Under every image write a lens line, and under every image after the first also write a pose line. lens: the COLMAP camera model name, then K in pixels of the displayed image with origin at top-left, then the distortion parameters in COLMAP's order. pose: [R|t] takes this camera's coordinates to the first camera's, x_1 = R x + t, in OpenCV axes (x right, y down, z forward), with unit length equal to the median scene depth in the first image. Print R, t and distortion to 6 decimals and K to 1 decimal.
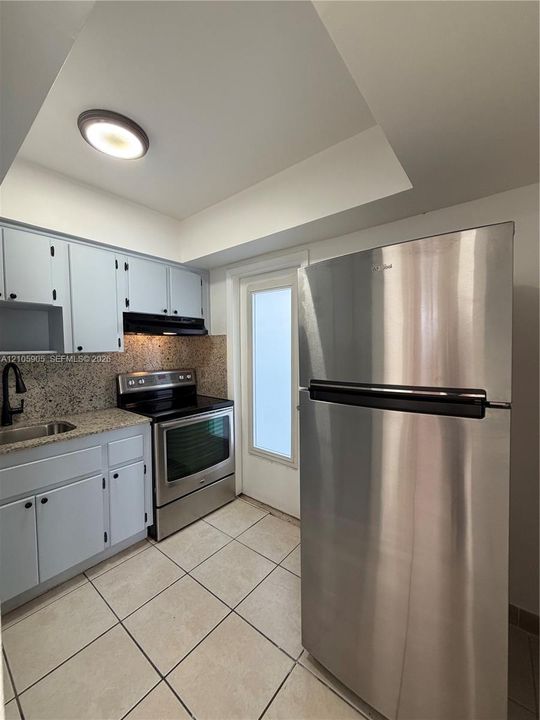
lens RADIAL K [[285.1, 0, 271.2], [0, 285.1, 358.7], [0, 0, 1]] dist [-0.003917, -0.000622]
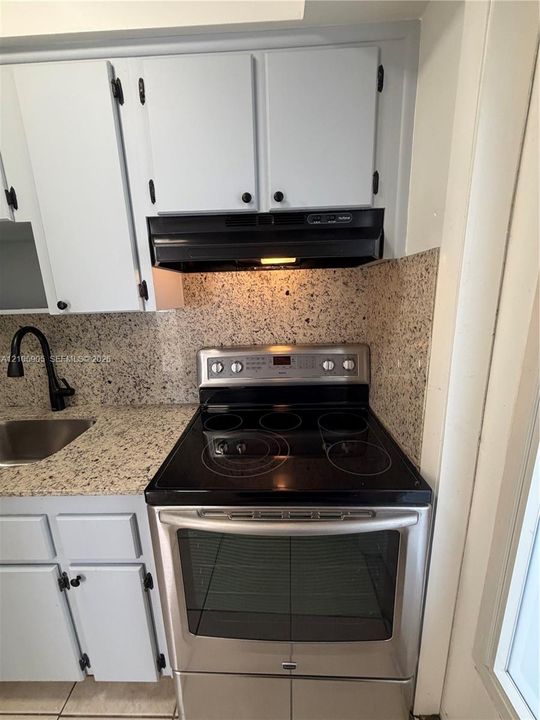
lens RADIAL K [[285.1, 0, 267.5], [0, 285.1, 357.2], [0, 0, 1]] dist [-0.003917, -0.000622]
pose [[0.605015, 0.169229, -0.778022, -0.032873], [-0.006845, 0.978221, 0.207452, -0.039270], [0.796185, -0.120186, 0.592997, 0.709186]]
